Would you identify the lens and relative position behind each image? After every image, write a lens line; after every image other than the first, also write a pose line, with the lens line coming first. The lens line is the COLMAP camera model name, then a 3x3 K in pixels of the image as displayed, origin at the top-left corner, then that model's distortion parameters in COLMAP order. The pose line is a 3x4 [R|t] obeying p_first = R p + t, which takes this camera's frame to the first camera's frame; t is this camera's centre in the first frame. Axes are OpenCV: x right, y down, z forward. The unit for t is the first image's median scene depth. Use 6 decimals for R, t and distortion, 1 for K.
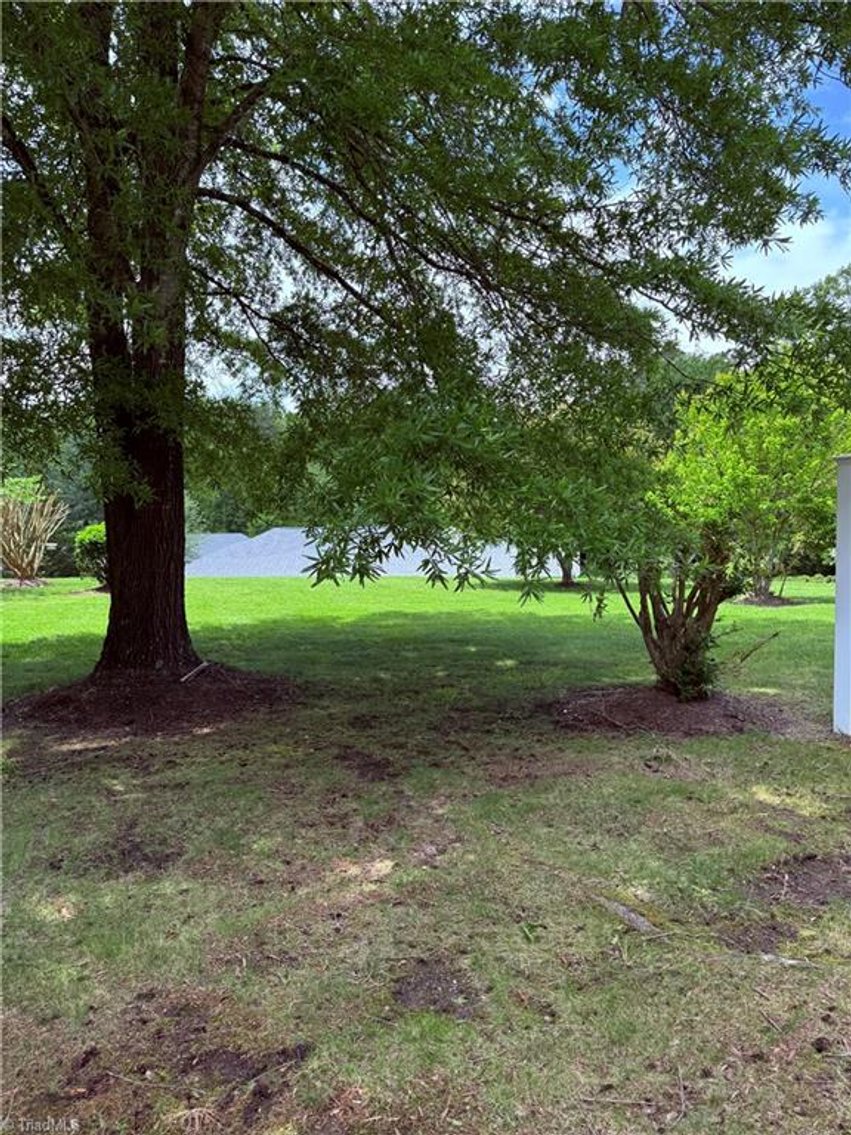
lens RADIAL K [[802.8, 0, 420.7], [0, 802.8, 560.5], [0, 0, 1]] dist [0.032394, -0.040655]
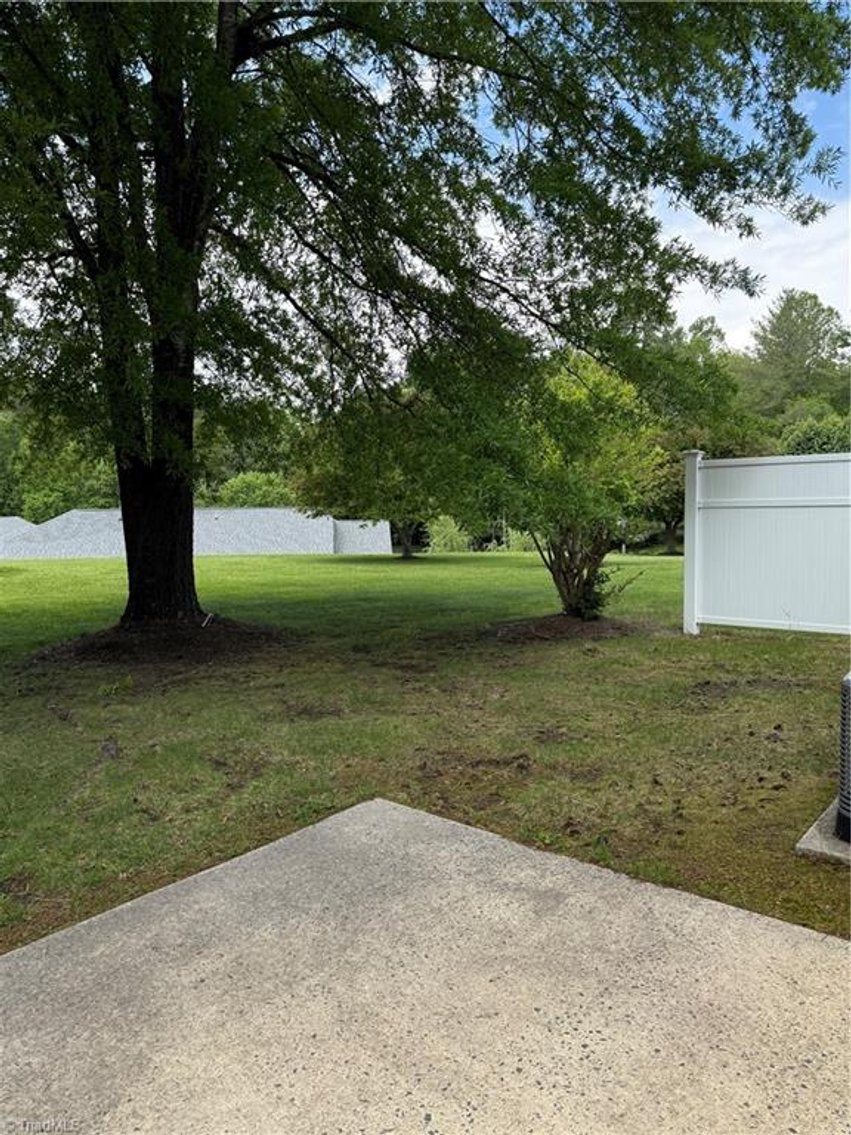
lens RADIAL K [[807.2, 0, 425.5], [0, 807.2, 567.5], [0, 0, 1]] dist [0.007630, -0.006036]
pose [[0.962931, -0.022368, 0.268818, -0.290137], [0.014721, 0.999428, 0.030430, 0.025719], [-0.269345, -0.025345, 0.962710, -0.271287]]
